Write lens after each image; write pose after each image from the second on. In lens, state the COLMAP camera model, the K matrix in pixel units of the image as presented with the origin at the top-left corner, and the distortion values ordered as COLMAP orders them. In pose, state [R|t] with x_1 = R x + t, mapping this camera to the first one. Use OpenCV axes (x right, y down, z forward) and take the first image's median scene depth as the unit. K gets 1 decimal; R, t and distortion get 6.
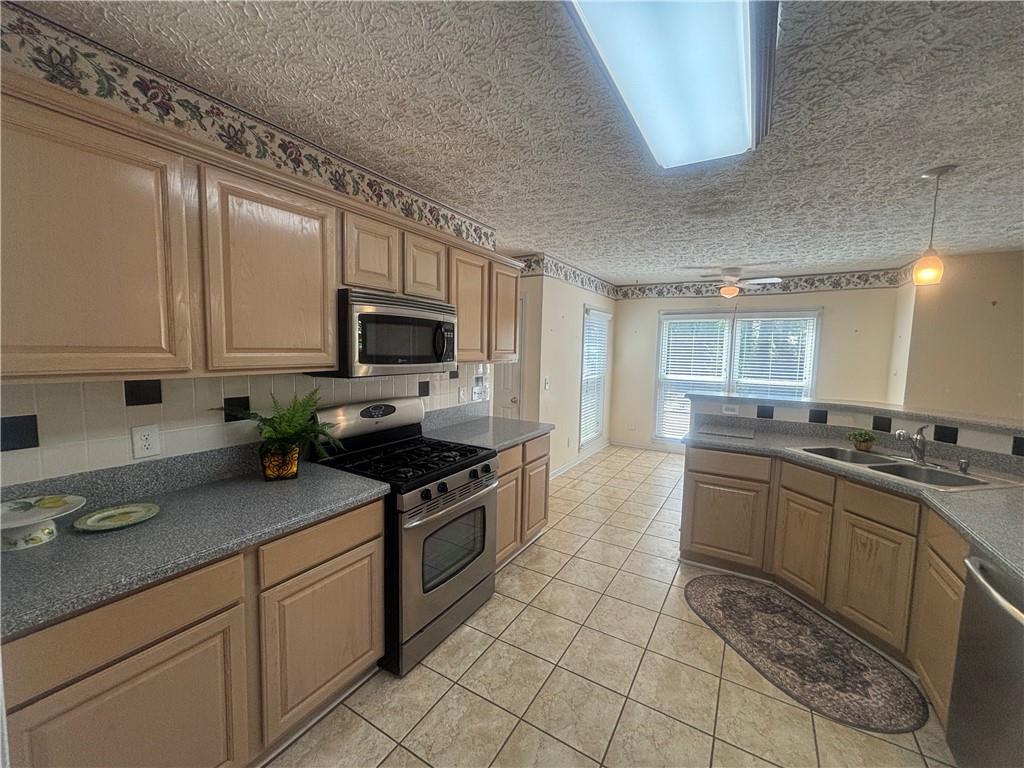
lens RADIAL K [[412.4, 0, 509.7], [0, 412.4, 384.9], [0, 0, 1]] dist [-0.000037, 0.000243]
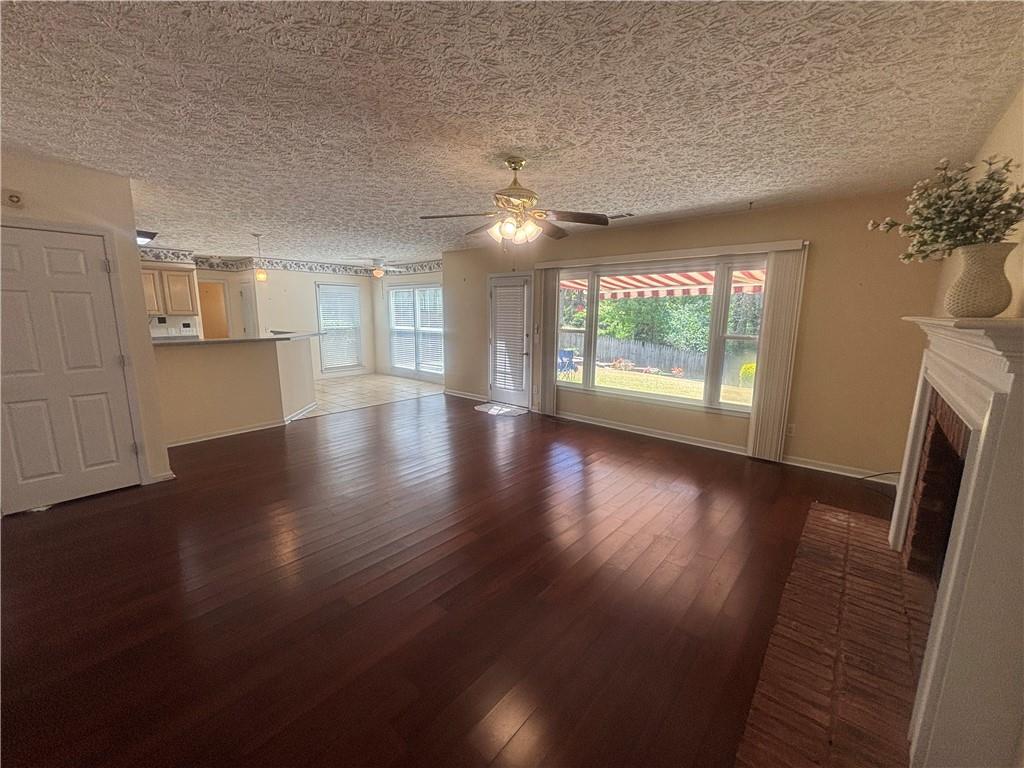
lens RADIAL K [[408.2, 0, 512.0], [0, 408.2, 384.0], [0, 0, 1]] dist [0.005442, 0.000109]
pose [[0.985584, 0.013633, -0.168639, 2.644742], [0.000833, 0.996345, 0.085415, 0.153048], [0.169187, -0.084324, 0.981970, -1.109854]]
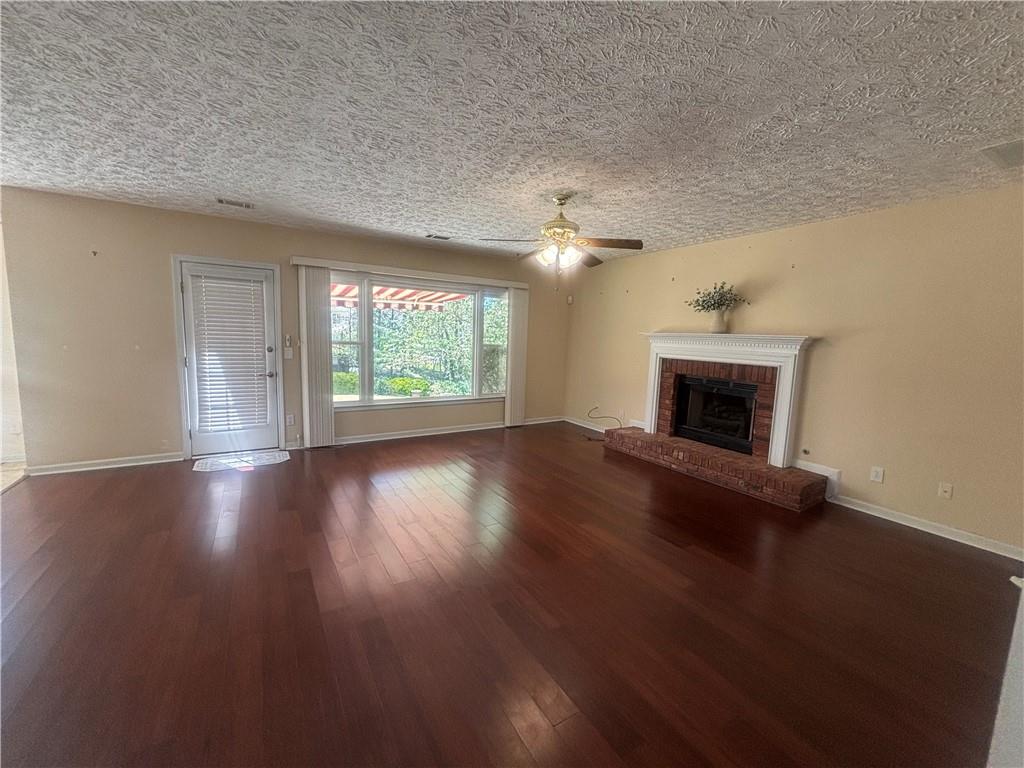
lens RADIAL K [[417.1, 0, 510.0], [0, 417.1, 386.0], [0, 0, 1]] dist [0.001260, 0.000081]
pose [[0.455022, -0.113223, 0.883253, 1.149098], [0.059308, 0.993535, 0.096806, 0.114520], [-0.888503, 0.008335, 0.458795, -0.451290]]
